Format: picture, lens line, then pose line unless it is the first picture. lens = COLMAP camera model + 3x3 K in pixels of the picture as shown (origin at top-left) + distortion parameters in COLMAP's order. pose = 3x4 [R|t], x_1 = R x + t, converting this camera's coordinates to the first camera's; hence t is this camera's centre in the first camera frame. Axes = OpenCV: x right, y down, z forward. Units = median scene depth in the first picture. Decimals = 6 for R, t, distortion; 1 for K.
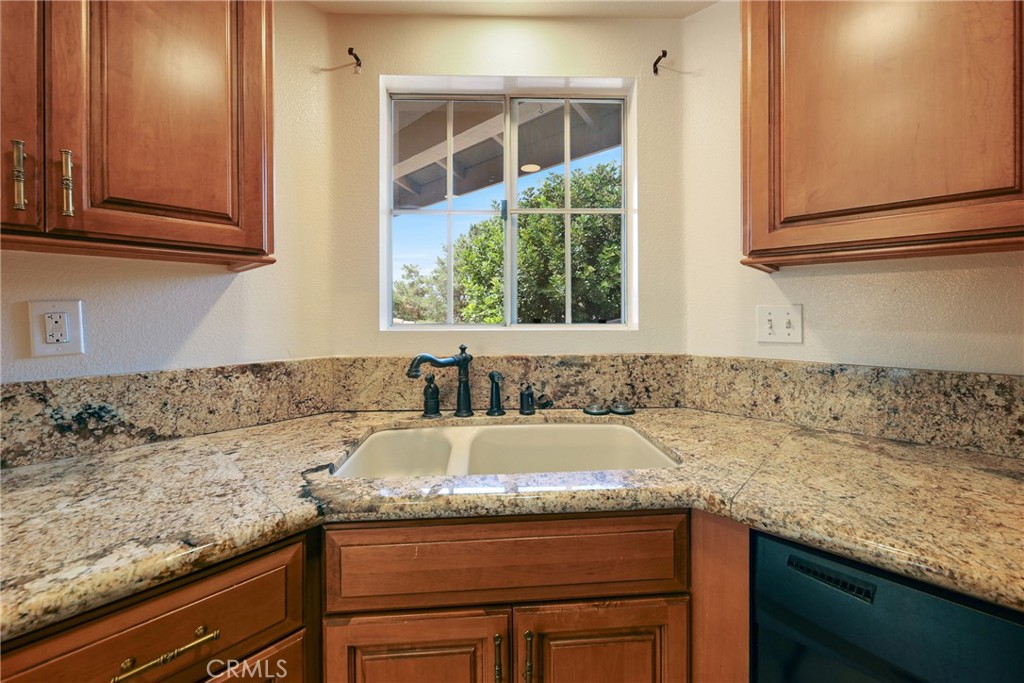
lens RADIAL K [[403.9, 0, 514.9], [0, 403.9, 315.4], [0, 0, 1]] dist [-0.000527, -0.000284]
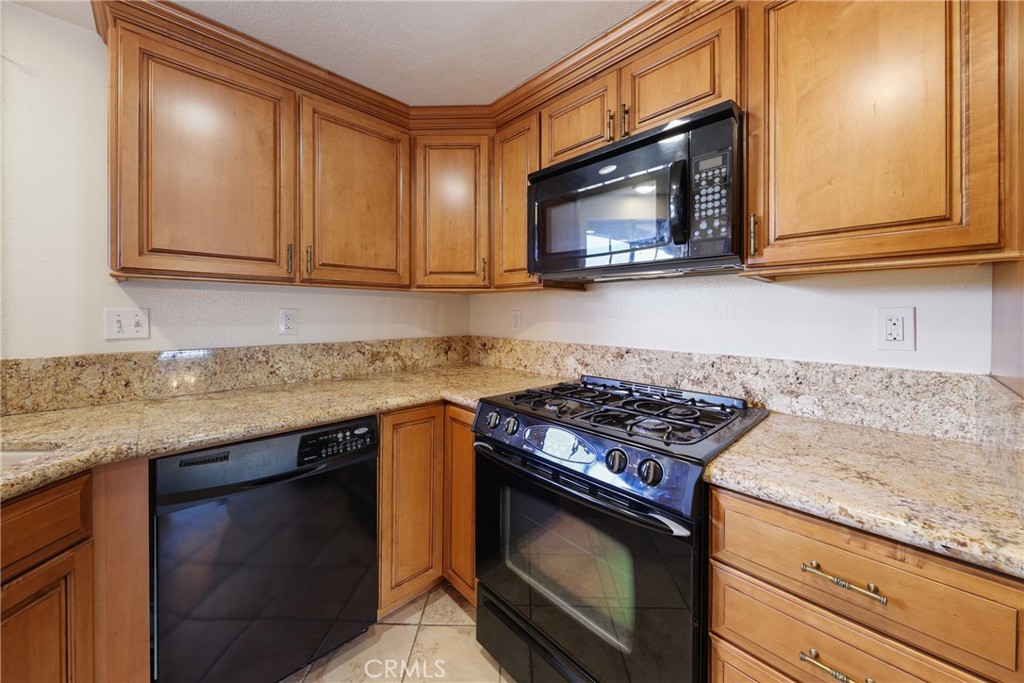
lens RADIAL K [[369.1, 0, 513.3], [0, 369.1, 314.8], [0, 0, 1]] dist [0.000708, 0.000109]
pose [[0.048376, -0.000907, 0.998829, -0.490330], [0.004308, 0.999990, 0.000699, -0.002701], [-0.998820, 0.004269, 0.048380, -0.283607]]
